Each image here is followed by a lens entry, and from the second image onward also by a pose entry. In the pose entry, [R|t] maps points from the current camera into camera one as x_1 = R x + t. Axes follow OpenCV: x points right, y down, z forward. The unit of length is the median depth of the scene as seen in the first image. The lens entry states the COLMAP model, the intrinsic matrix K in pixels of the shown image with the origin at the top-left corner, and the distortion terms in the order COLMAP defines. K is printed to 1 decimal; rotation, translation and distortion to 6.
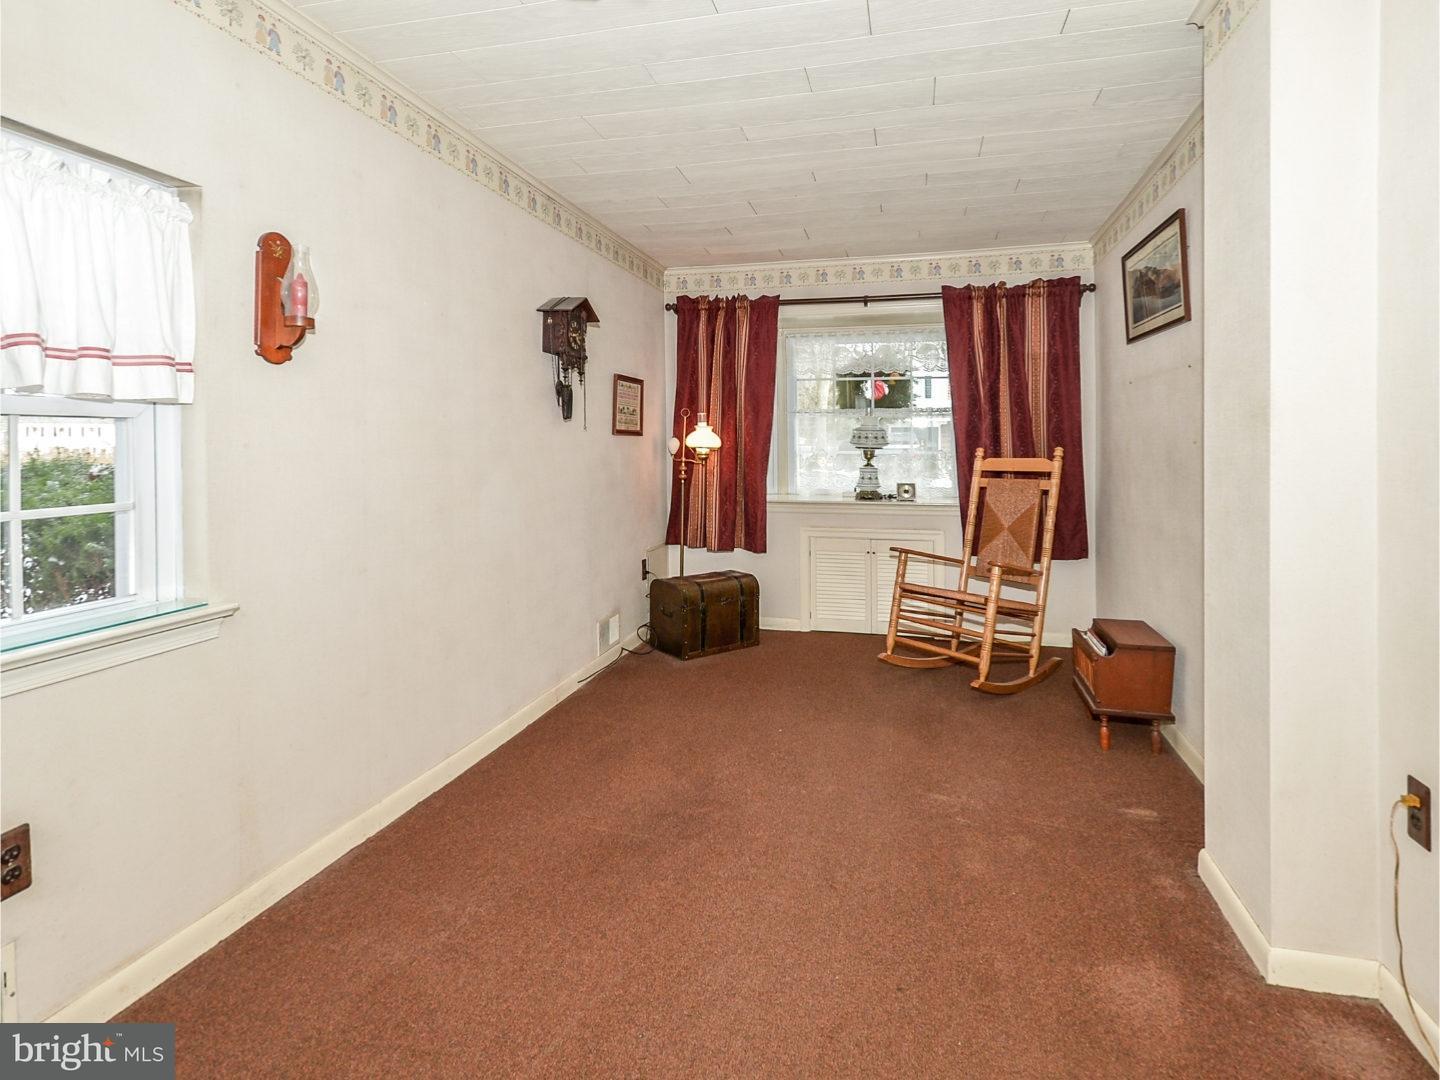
lens RADIAL K [[751.0, 0, 722.3], [0, 751.0, 503.8], [0, 0, 1]] dist [0.015970, -0.006232]
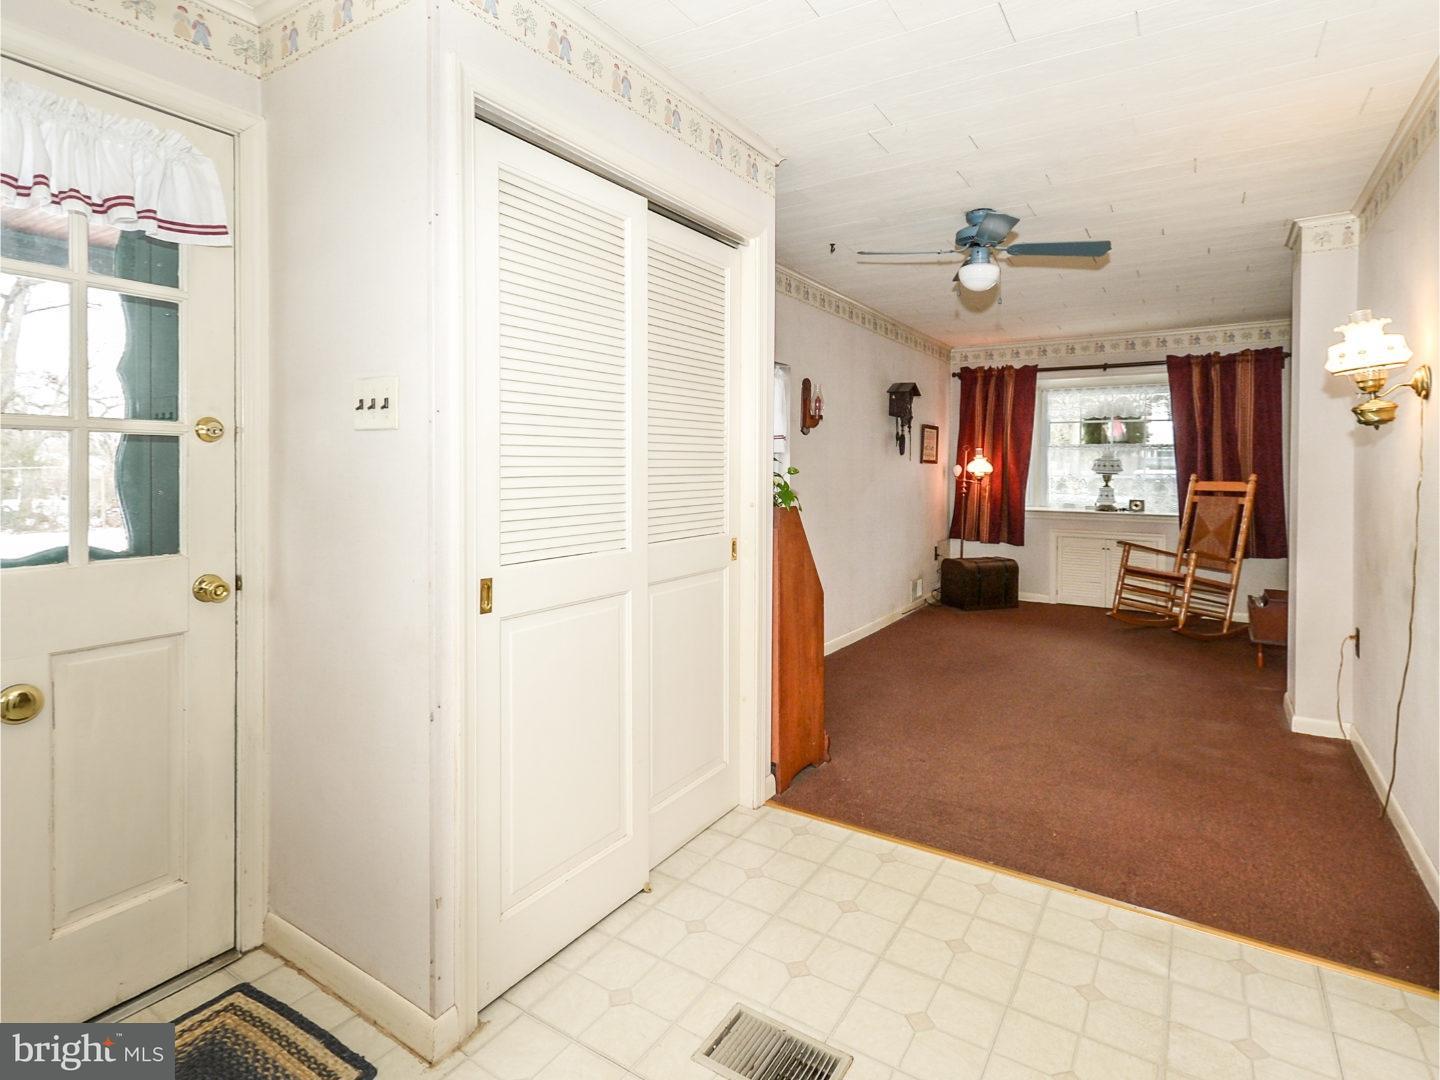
lens RADIAL K [[751.0, 0, 722.3], [0, 751.0, 503.8], [0, 0, 1]] dist [0.015970, -0.006232]
pose [[0.952465, 0.021763, -0.303868, -0.055685], [-0.031213, 0.999167, -0.026275, 0.041412], [0.303044, 0.034510, 0.952352, -0.548721]]
